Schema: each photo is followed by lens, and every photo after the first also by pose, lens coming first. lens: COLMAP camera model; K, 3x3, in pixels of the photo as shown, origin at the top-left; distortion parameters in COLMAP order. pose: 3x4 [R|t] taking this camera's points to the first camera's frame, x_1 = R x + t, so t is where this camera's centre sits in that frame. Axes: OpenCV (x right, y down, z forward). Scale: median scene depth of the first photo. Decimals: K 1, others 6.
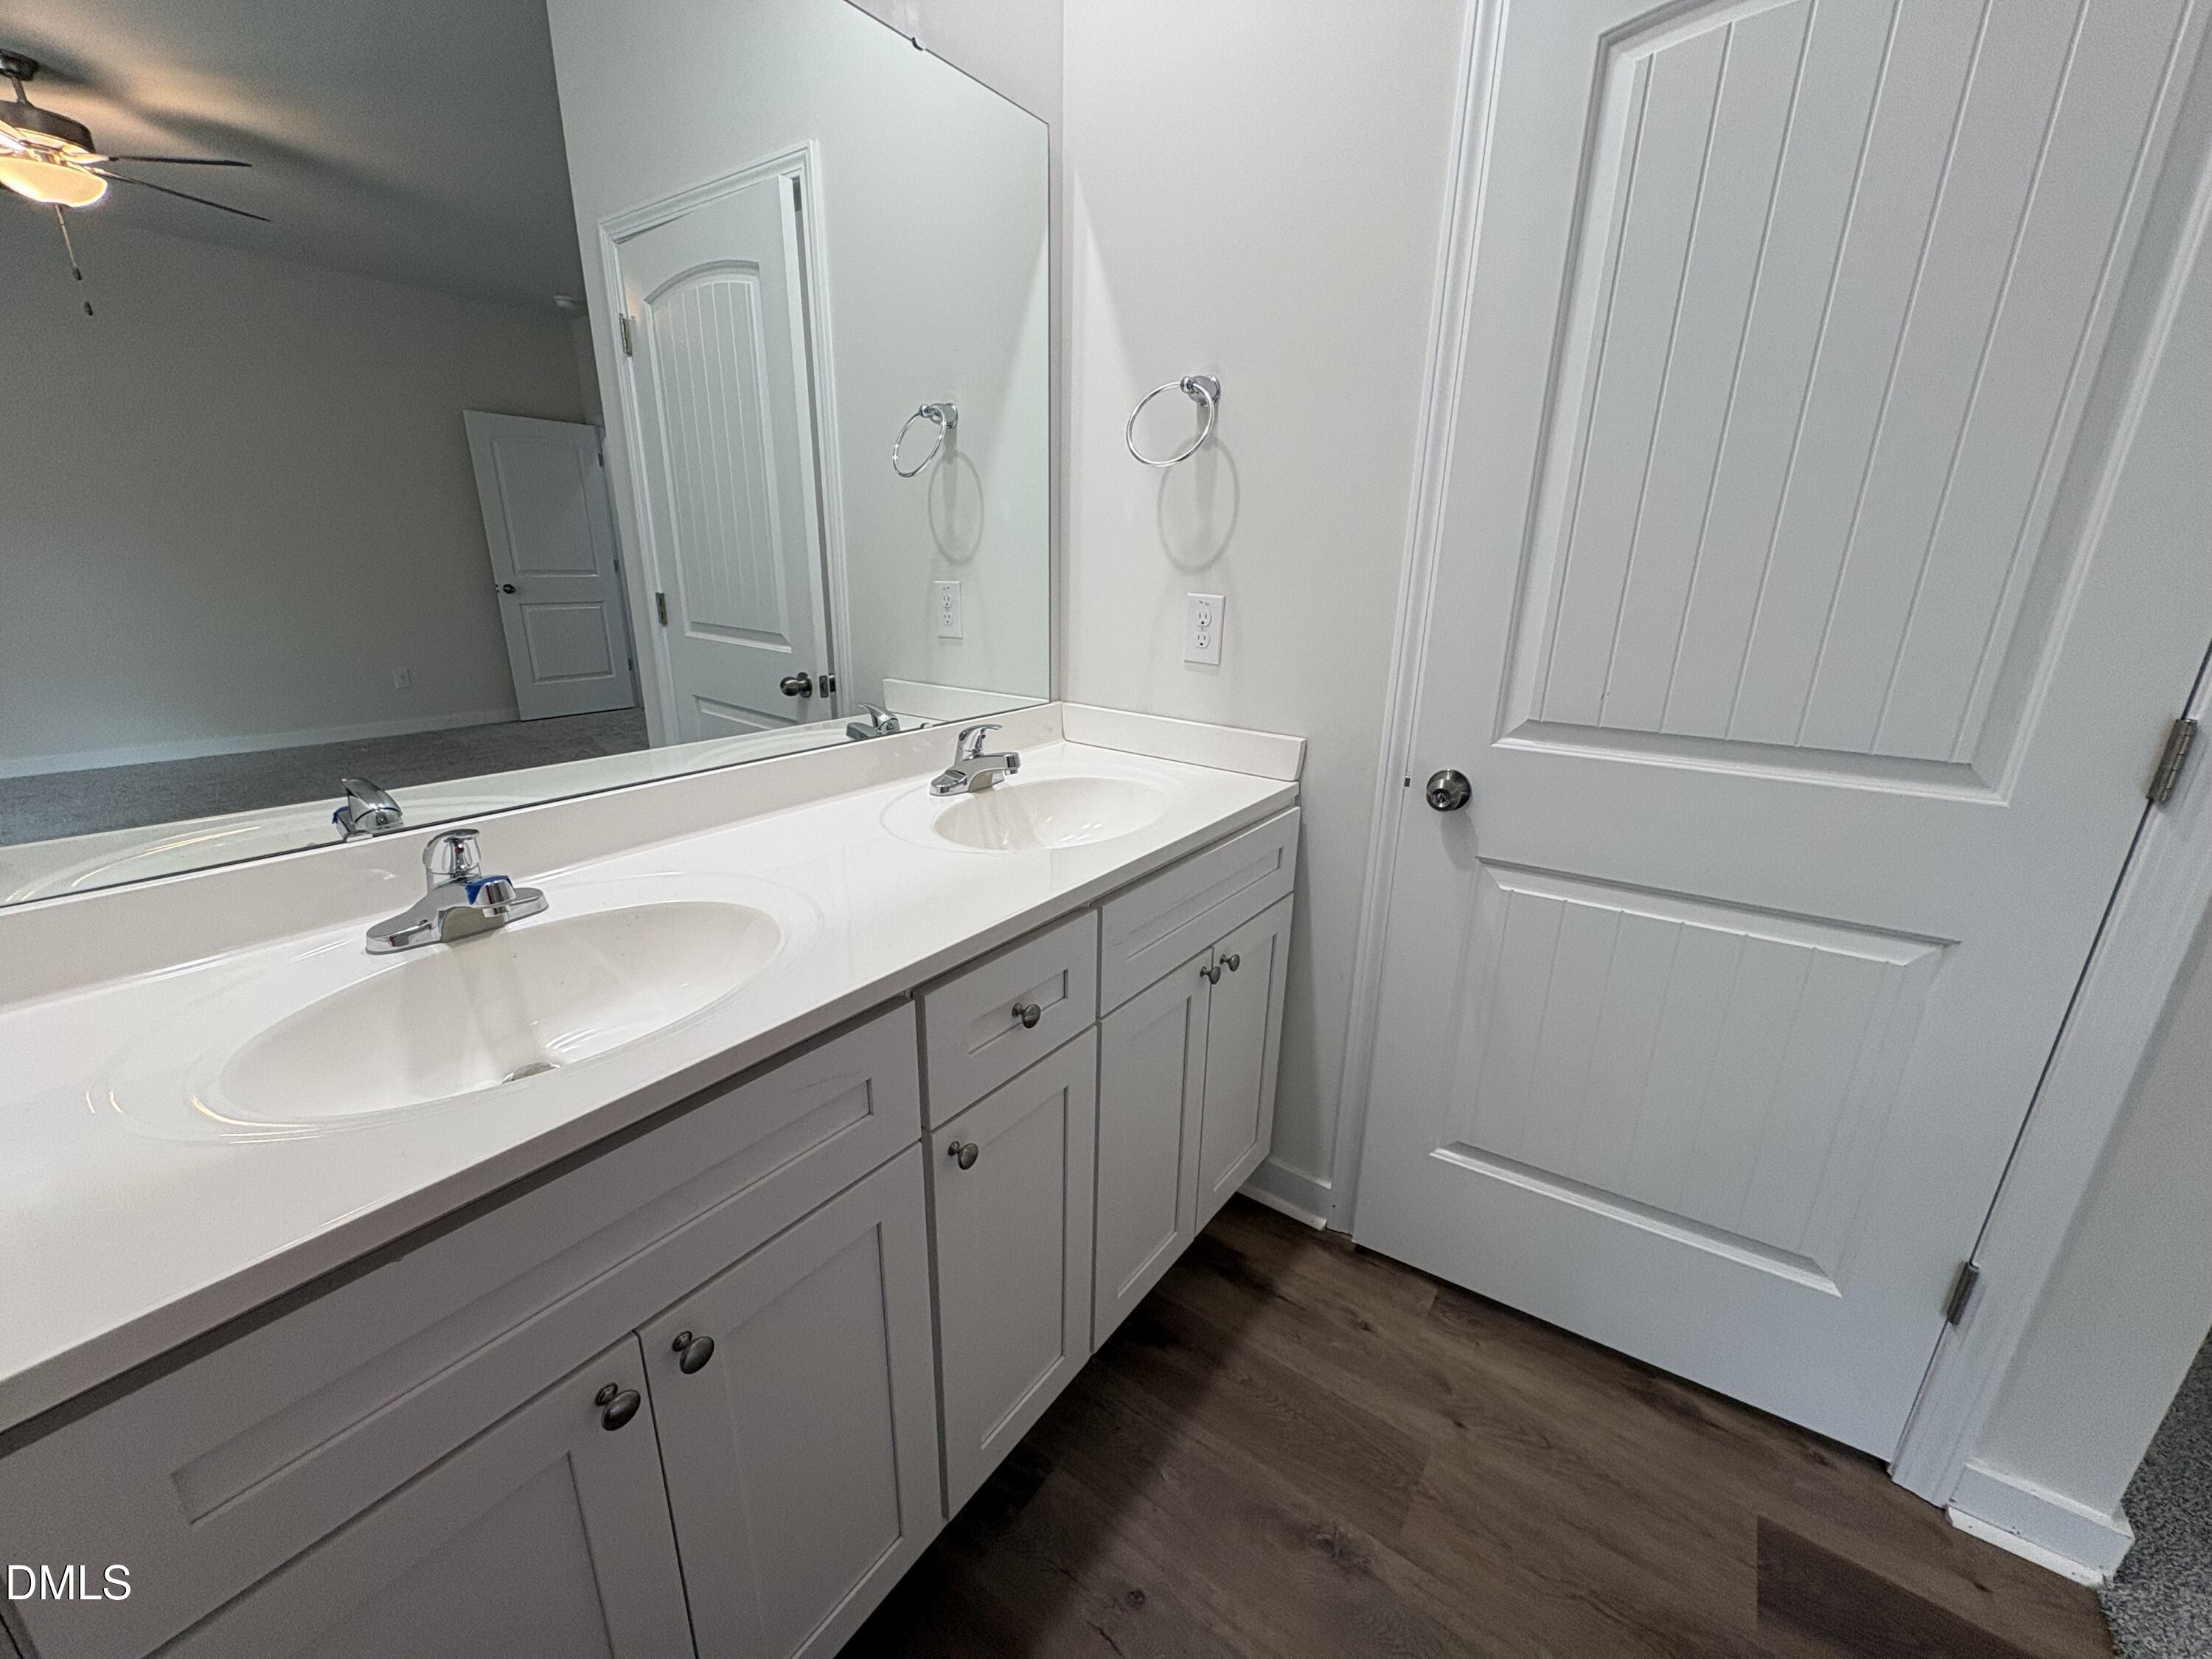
lens RADIAL K [[903.2, 0, 1106.0], [0, 903.2, 829.5], [0, 0, 1]] dist [-0.000210, 0.000071]
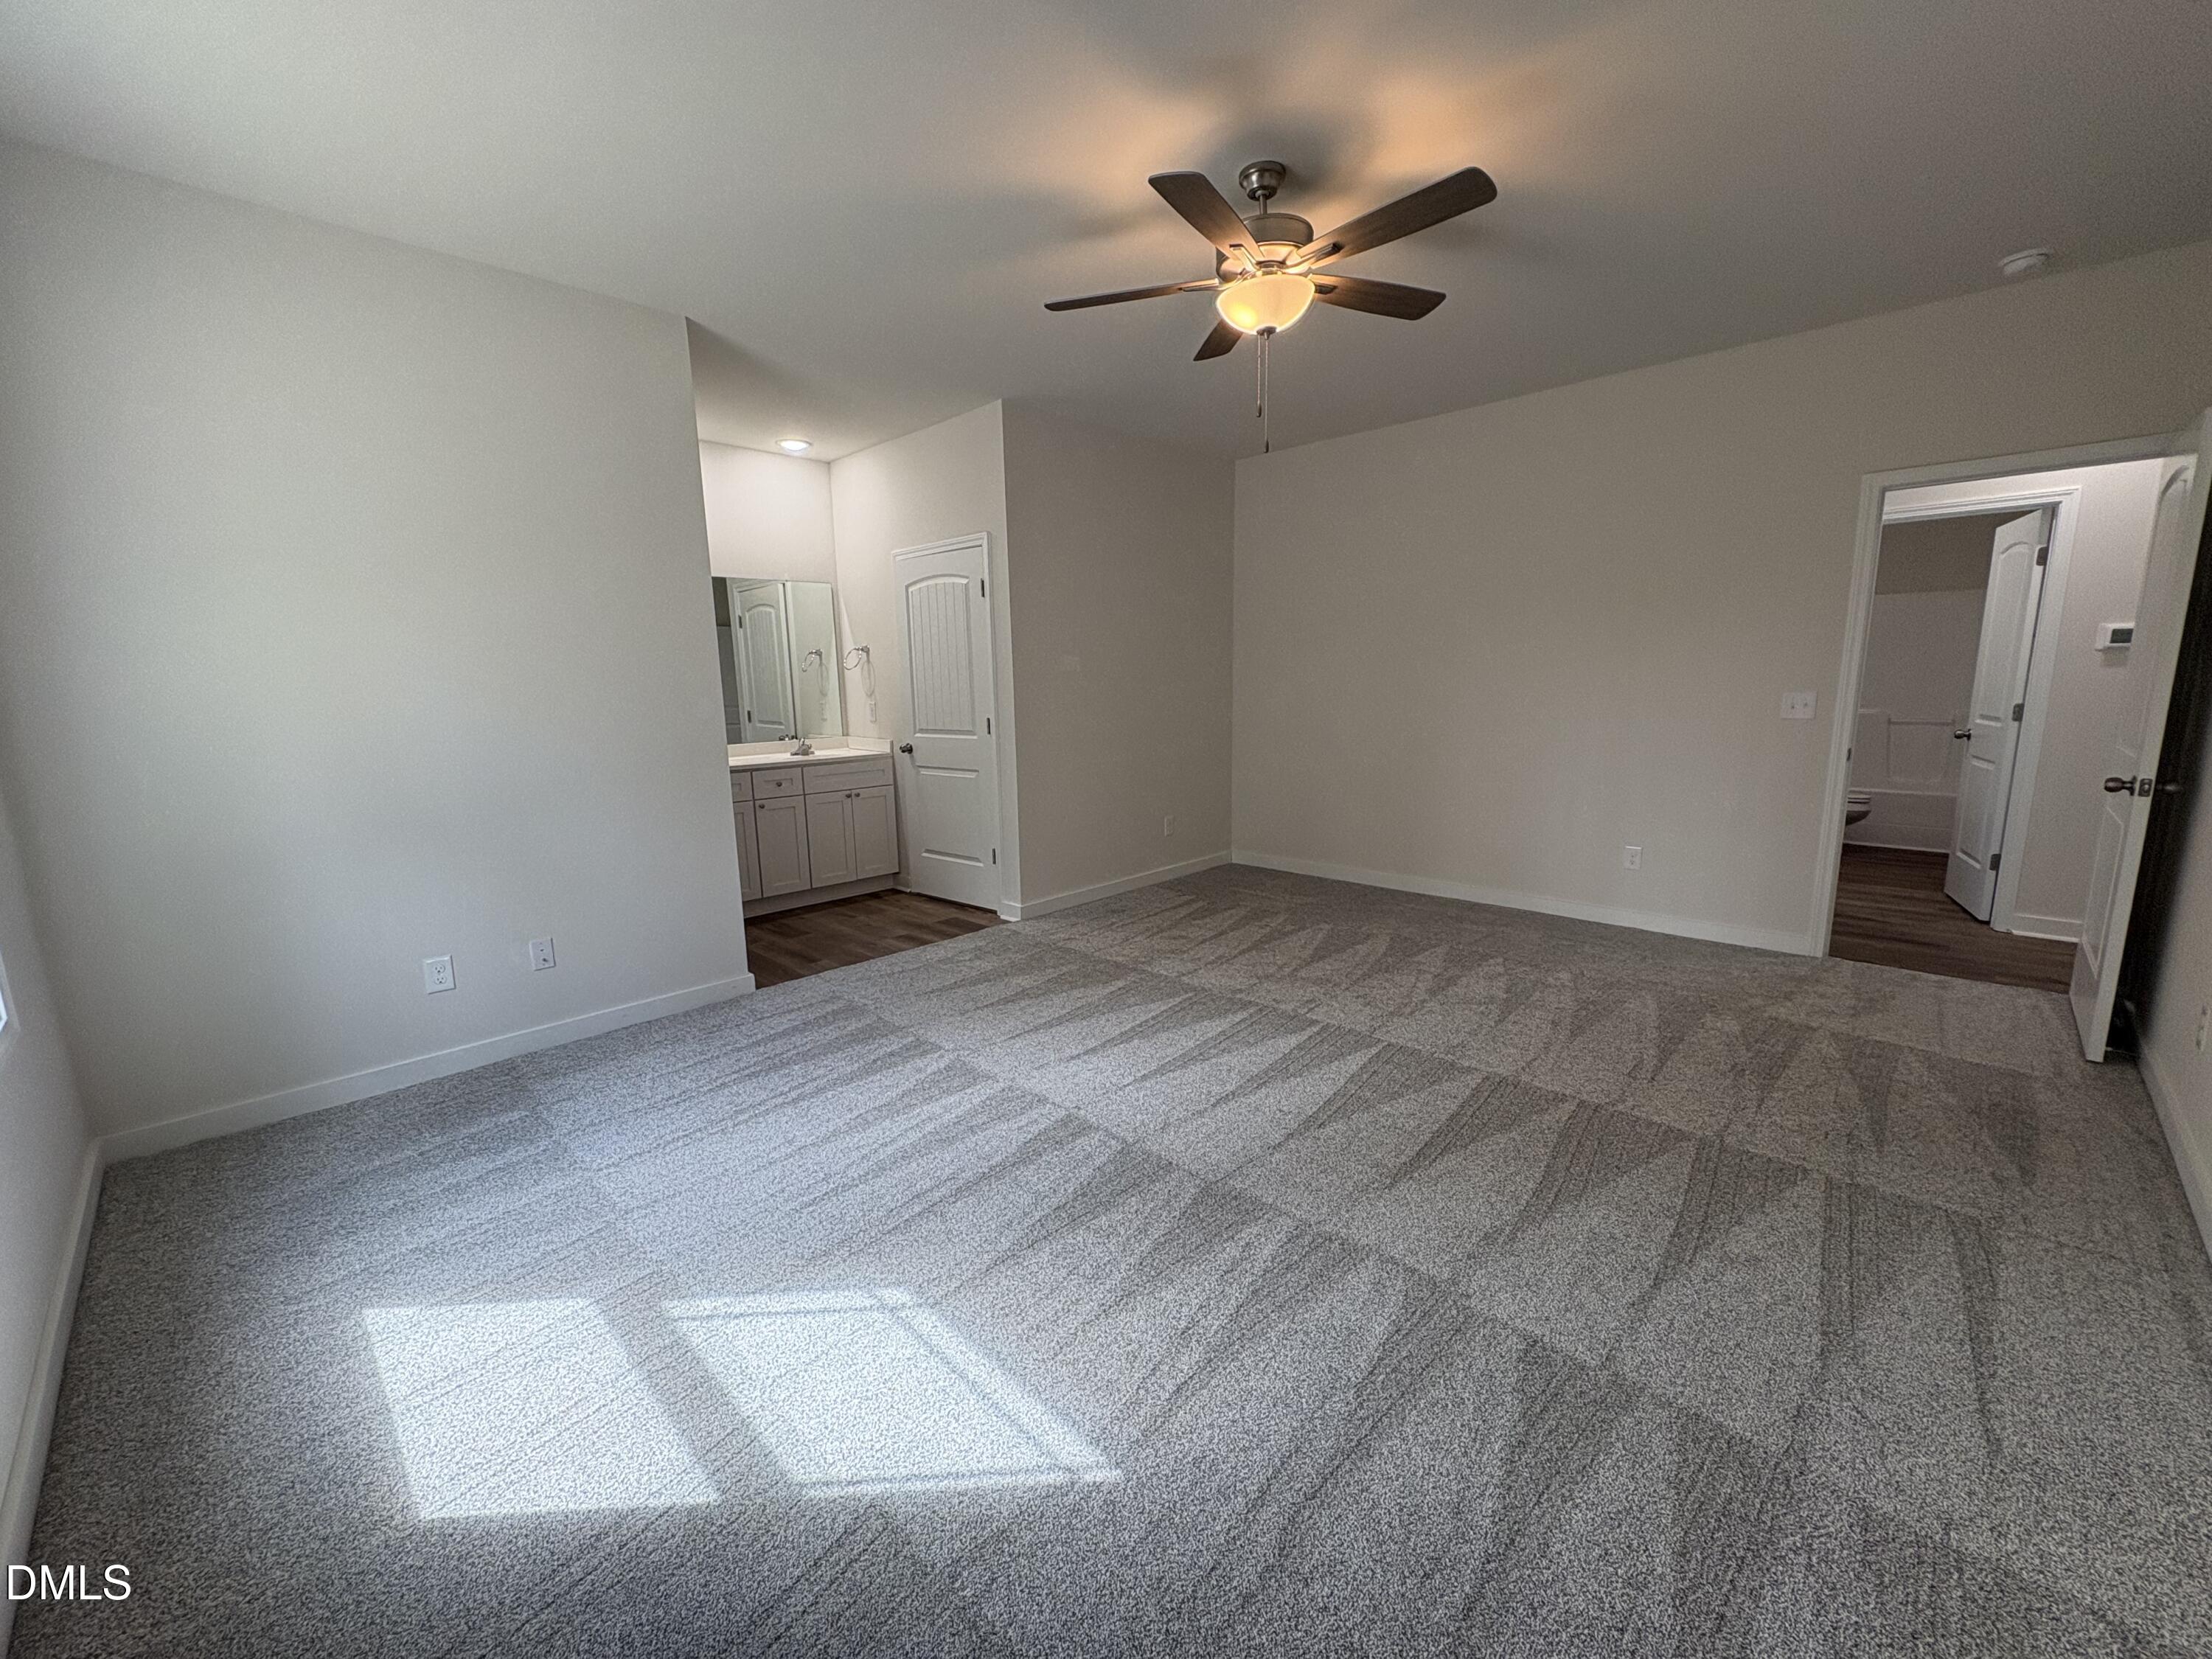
lens RADIAL K [[882.2, 0, 1106.0], [0, 882.2, 829.5], [0, 0, 1]] dist [-0.000316, -0.000025]
pose [[0.987547, -0.013480, -0.156748, 1.752401], [-0.006650, 0.991856, -0.127194, 0.755157], [0.157186, 0.126653, 0.979414, -2.463428]]
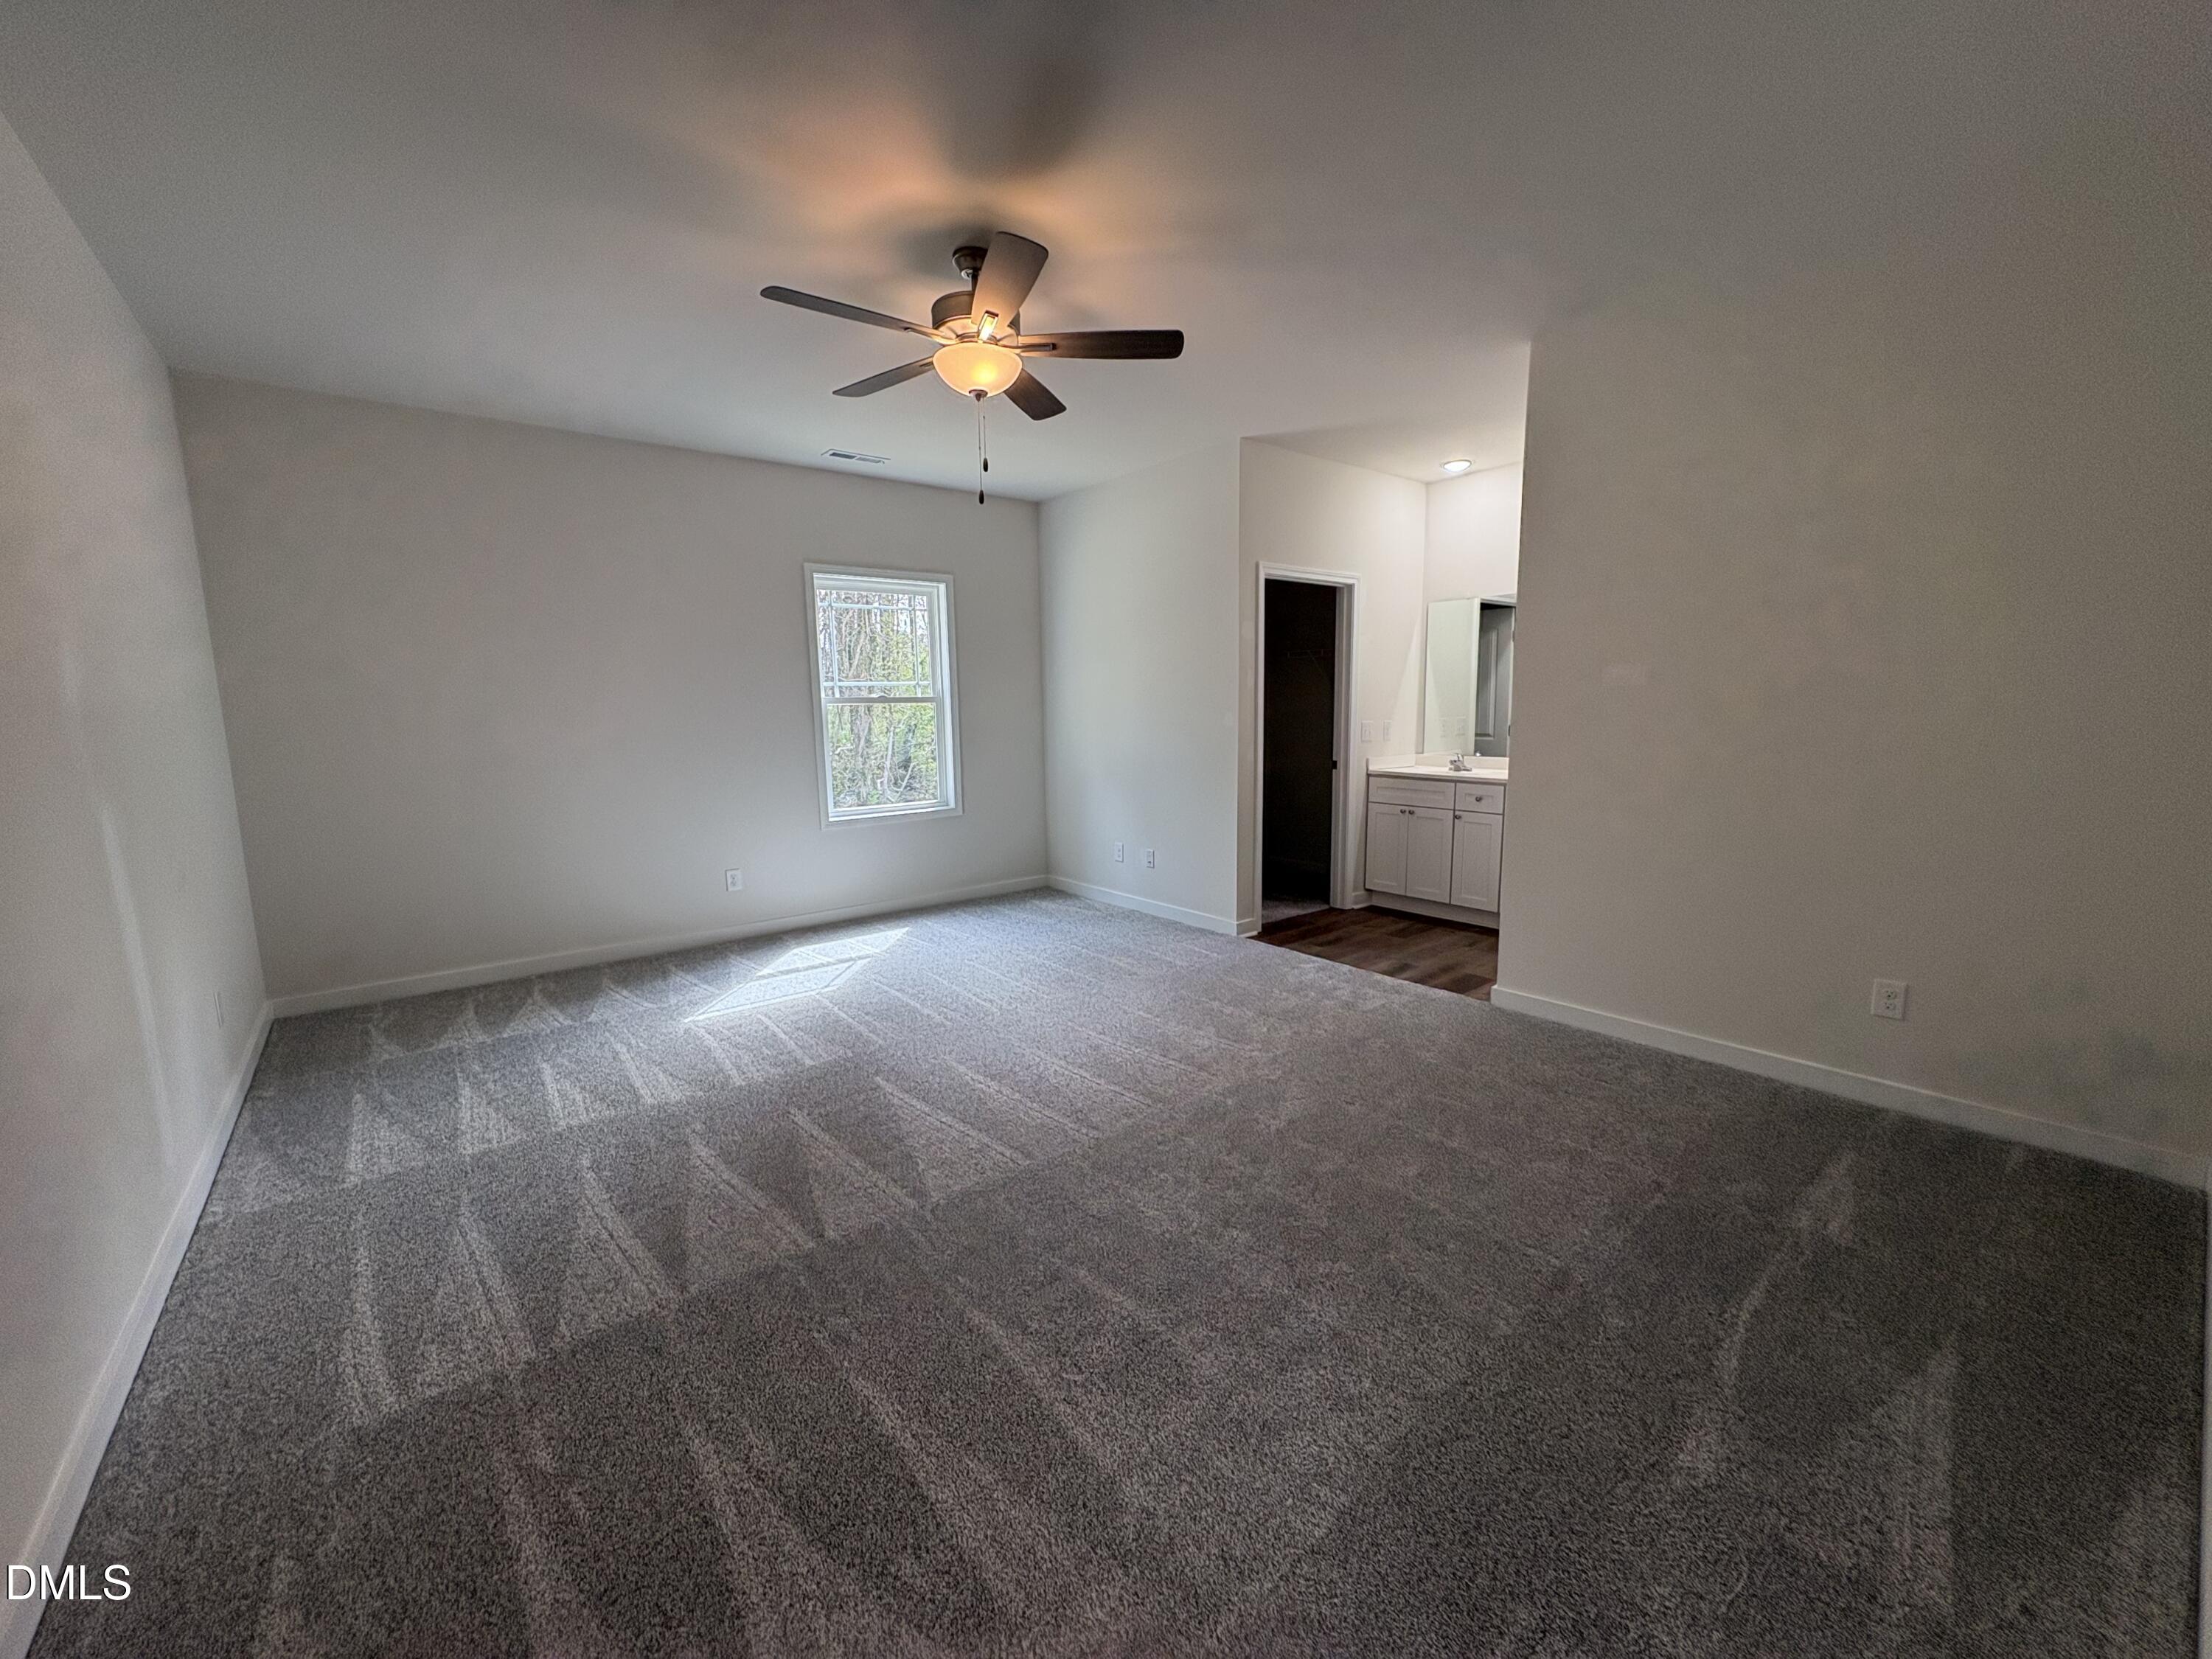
lens RADIAL K [[903.2, 0, 1106.0], [0, 903.2, 829.5], [0, 0, 1]] dist [-0.000210, 0.000071]
pose [[-0.262483, 0.116394, -0.957891, 3.735197], [-0.279847, 0.940851, 0.191008, -0.009648], [0.923465, 0.318200, -0.214385, 0.152561]]
